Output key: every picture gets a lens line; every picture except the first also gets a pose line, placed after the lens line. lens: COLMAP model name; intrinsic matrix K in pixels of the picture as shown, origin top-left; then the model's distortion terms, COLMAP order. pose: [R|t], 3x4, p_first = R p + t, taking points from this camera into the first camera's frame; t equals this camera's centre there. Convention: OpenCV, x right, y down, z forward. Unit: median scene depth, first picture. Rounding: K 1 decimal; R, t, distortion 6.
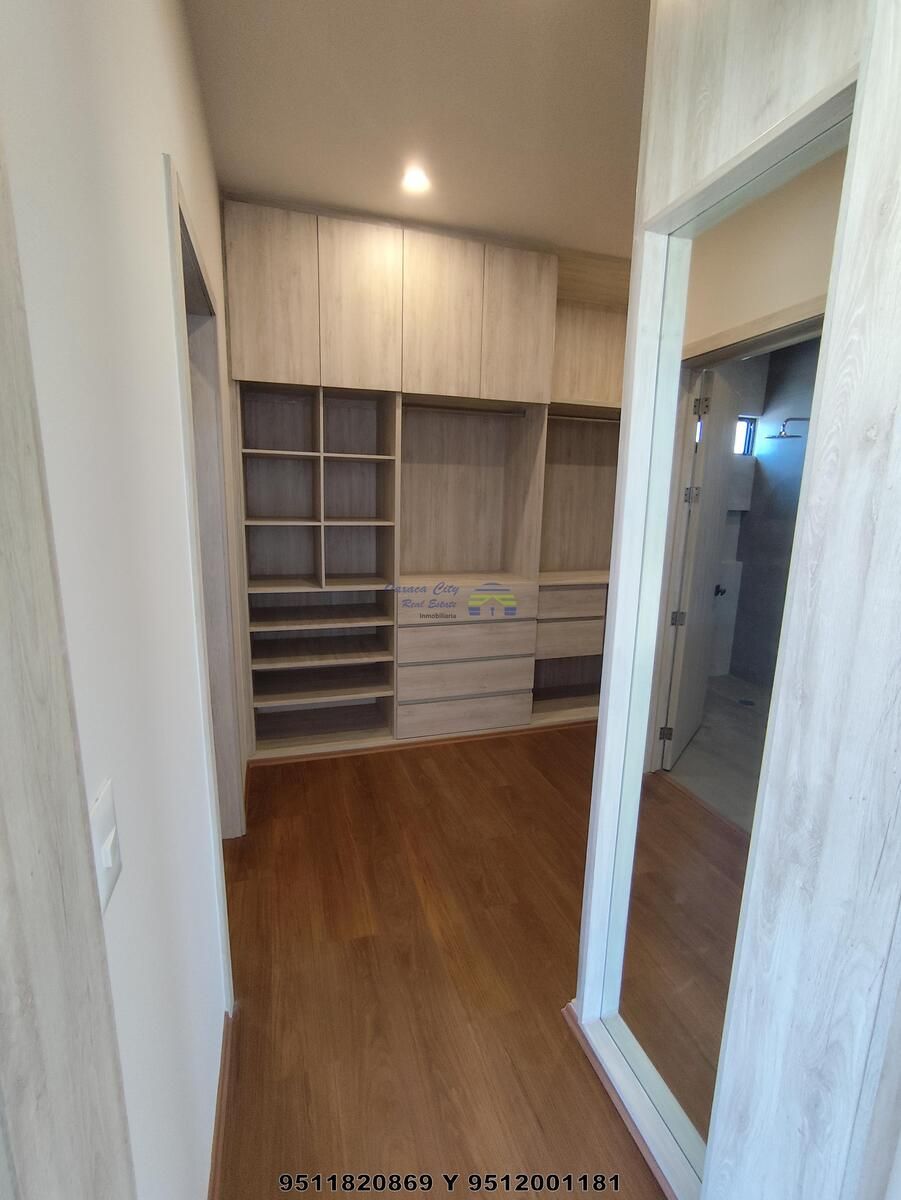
lens RADIAL K [[549.2, 0, 450.5], [0, 549.2, 600.0], [0, 0, 1]] dist [-0.012690, 0.010815]
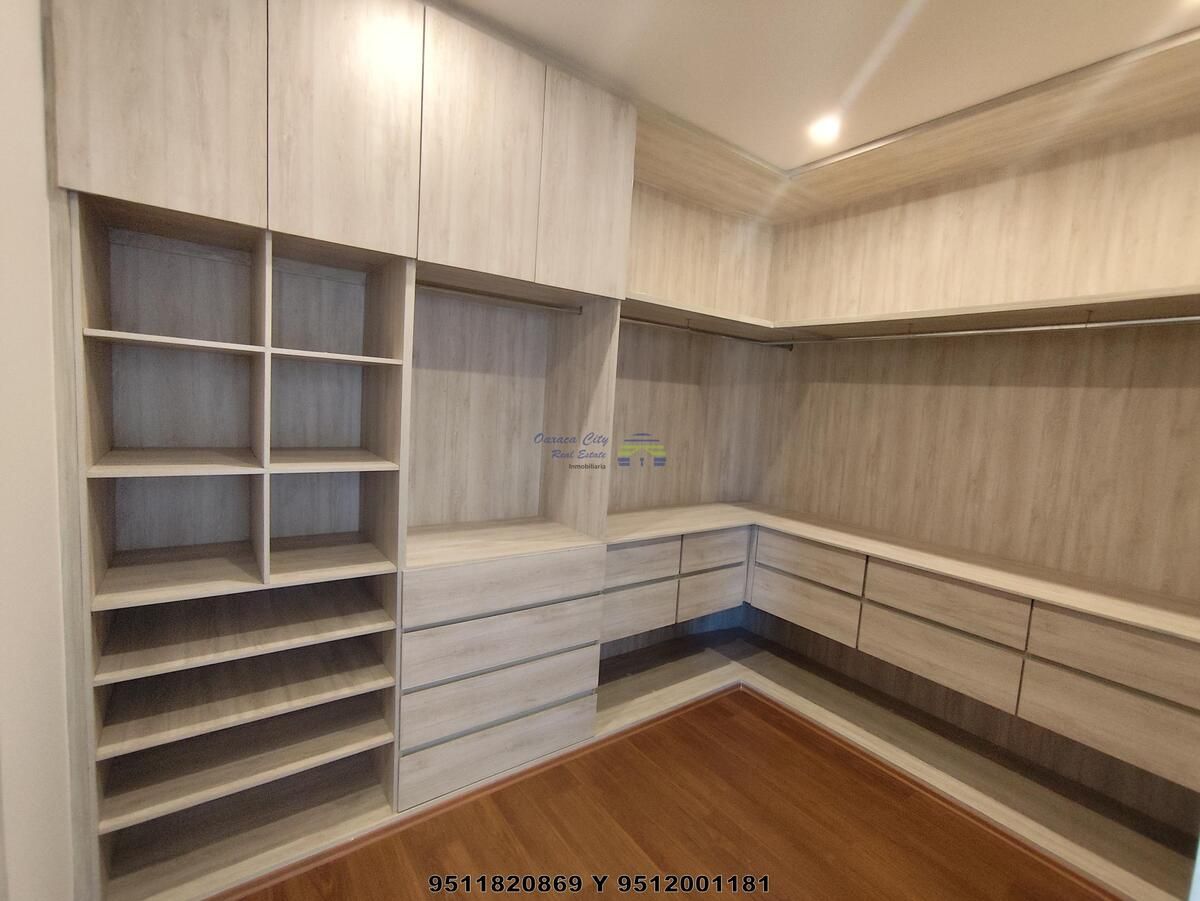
lens RADIAL K [[549.2, 0, 603.7], [0, 549.2, 456.1], [0, 0, 1]] dist [-0.012690, 0.010815]
pose [[0.947875, 0.001804, 0.318636, -0.076419], [0.022377, 0.997138, -0.072214, -0.095025], [-0.317855, 0.075580, 0.945122, 0.322122]]
